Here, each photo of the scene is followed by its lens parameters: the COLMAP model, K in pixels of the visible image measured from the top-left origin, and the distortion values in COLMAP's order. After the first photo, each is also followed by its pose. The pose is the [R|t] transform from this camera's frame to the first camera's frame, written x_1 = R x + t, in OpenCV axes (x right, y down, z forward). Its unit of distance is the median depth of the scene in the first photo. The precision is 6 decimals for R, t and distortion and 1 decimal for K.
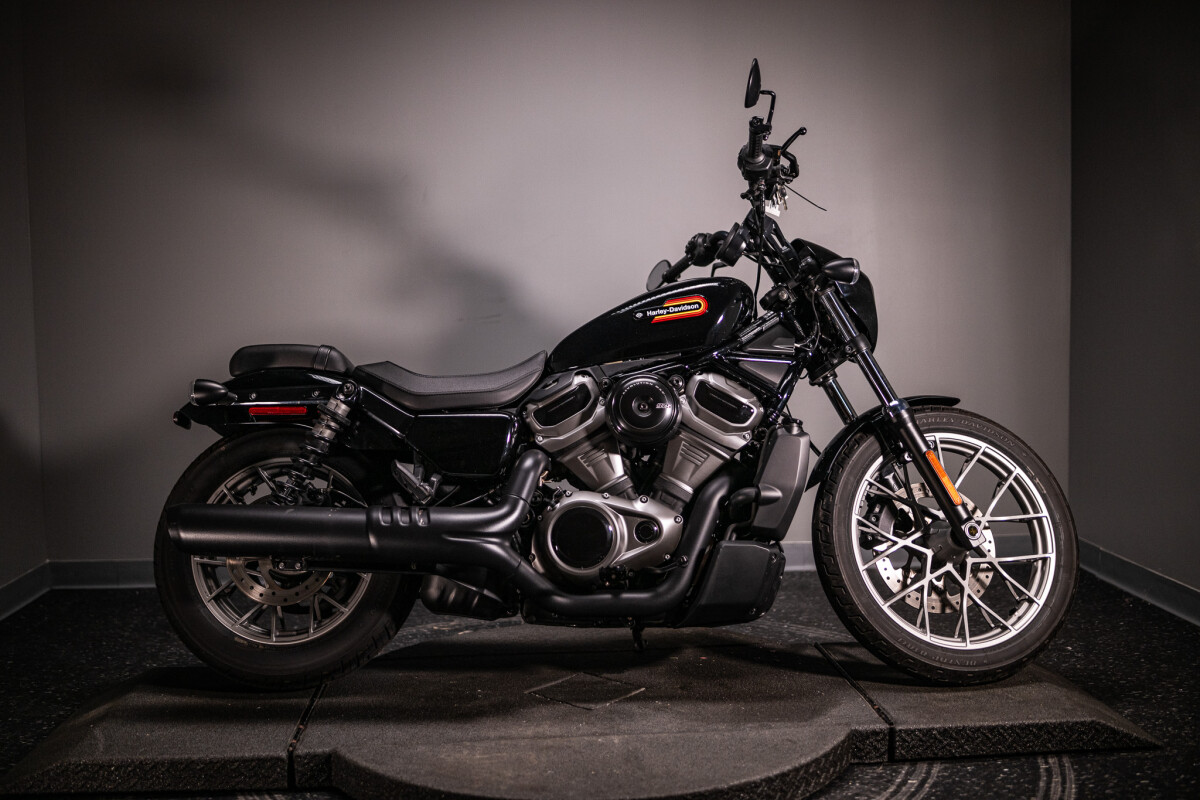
lens RADIAL K [[1194.7, 0, 602.1], [0, 1194.7, 396.8], [0, 0, 1]] dist [-0.052990, 0.000000]
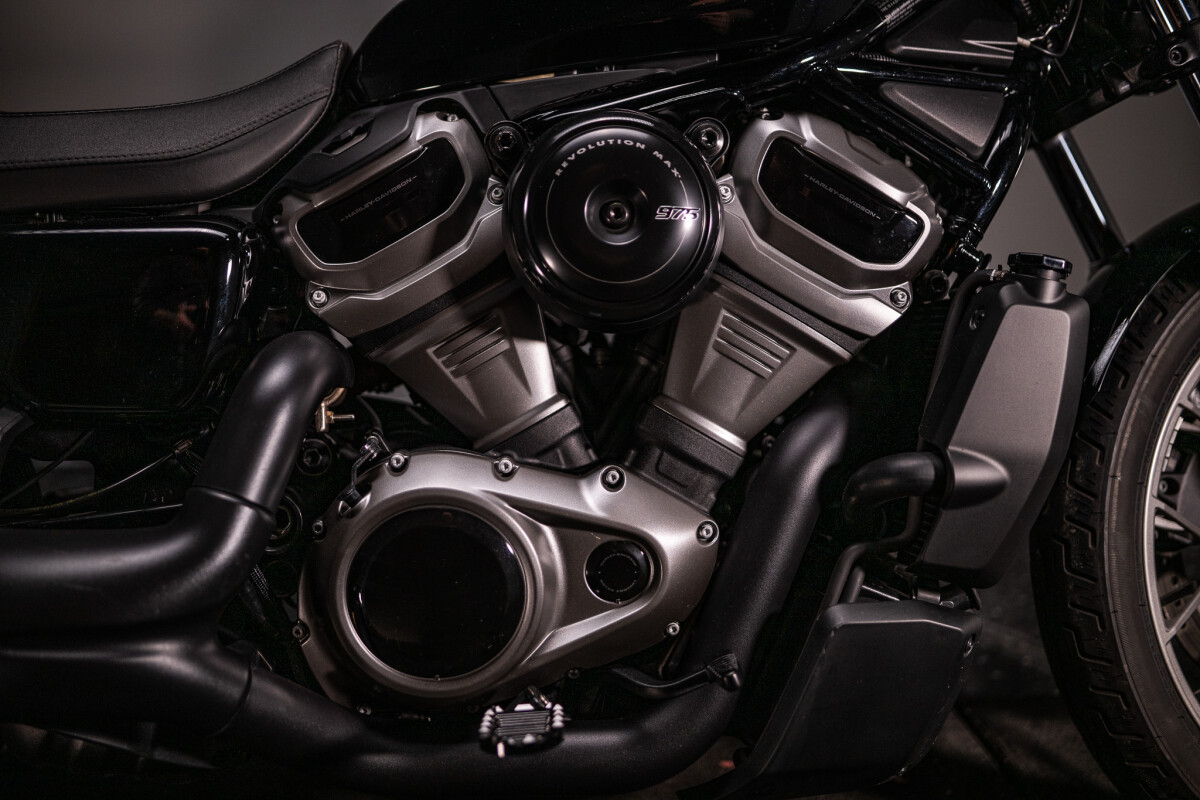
lens RADIAL K [[1194.7, 0, 597.0], [0, 1194.7, 394.6], [0, 0, 1]] dist [-0.052990, 0.000000]
pose [[0.997949, 0.002380, 0.063964, 0.007556], [-0.016782, 0.974078, 0.225587, -0.017597], [-0.061769, -0.226198, 0.972121, 0.649512]]
